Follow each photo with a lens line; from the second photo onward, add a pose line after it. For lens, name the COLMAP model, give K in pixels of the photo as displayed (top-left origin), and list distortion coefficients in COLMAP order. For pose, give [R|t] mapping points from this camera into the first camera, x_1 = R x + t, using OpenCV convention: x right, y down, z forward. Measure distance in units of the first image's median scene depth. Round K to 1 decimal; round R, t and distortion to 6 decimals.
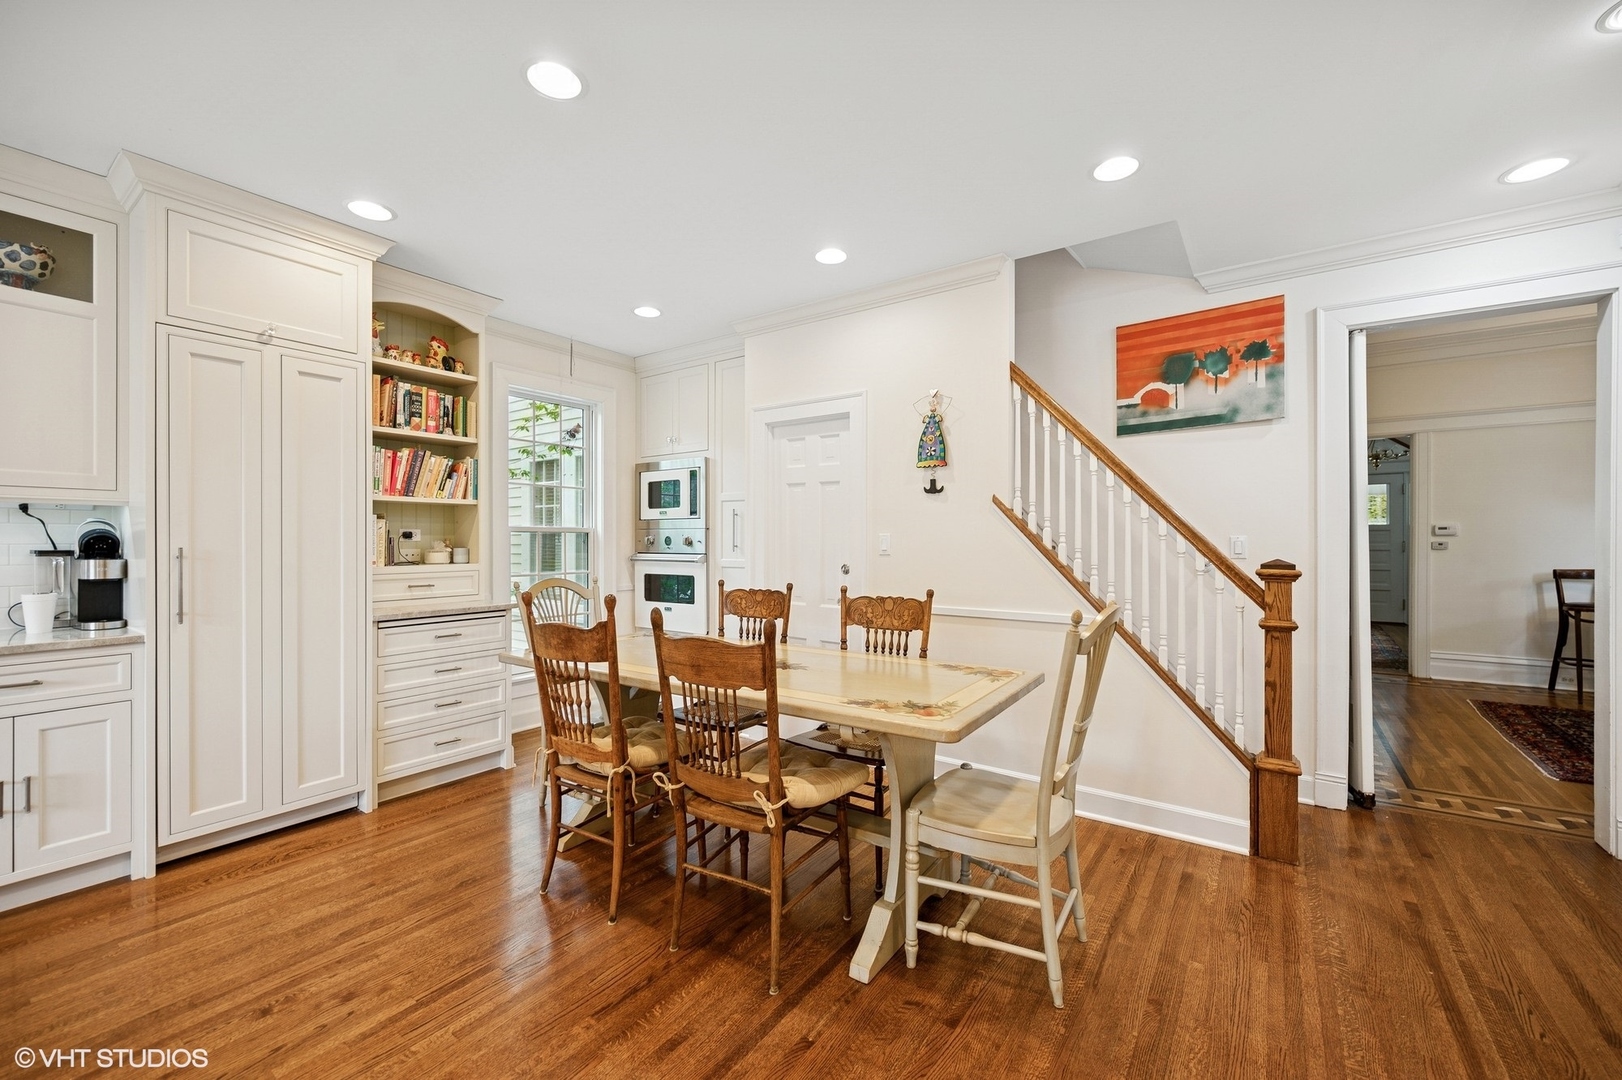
lens RADIAL K [[653.8, 0, 811.0], [0, 653.8, 540.0], [0, 0, 1]] dist [-0.000837, -0.000046]
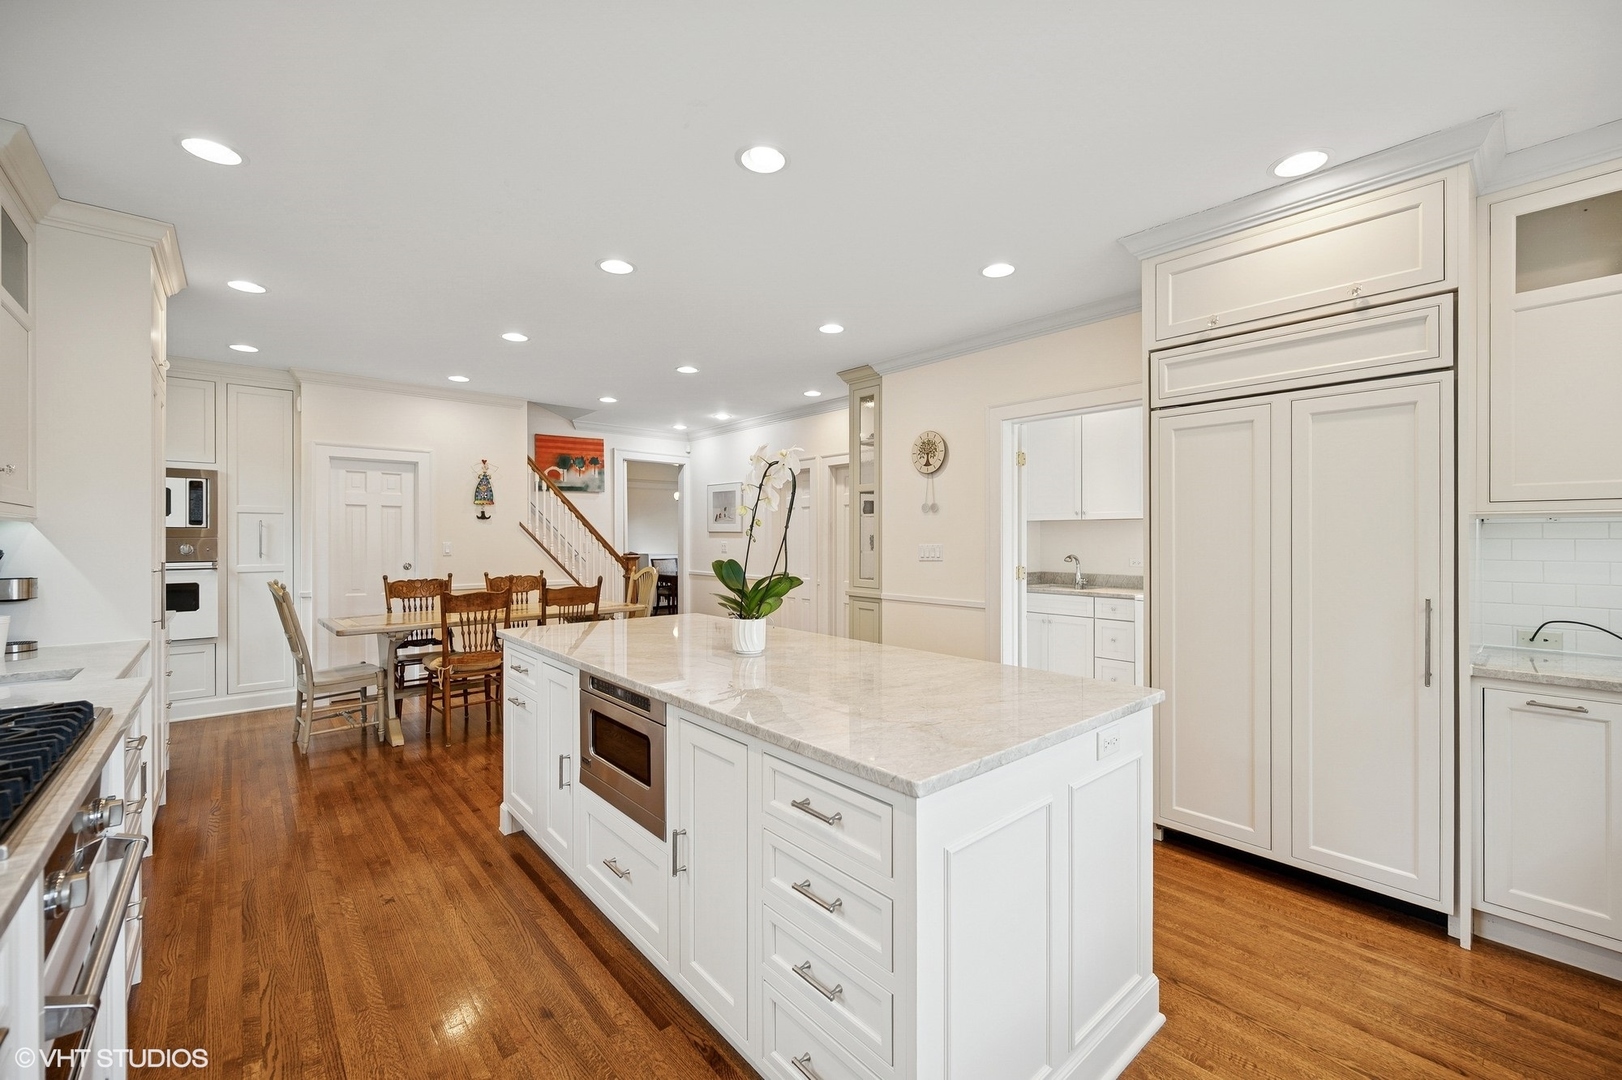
lens RADIAL K [[653.8, 0, 811.0], [0, 653.8, 540.0], [0, 0, 1]] dist [-0.000837, -0.000046]
pose [[0.233640, -0.008053, 0.972290, -1.346456], [0.004555, 0.999964, 0.007187, -0.025431], [-0.972313, 0.002750, 0.233668, -0.267426]]
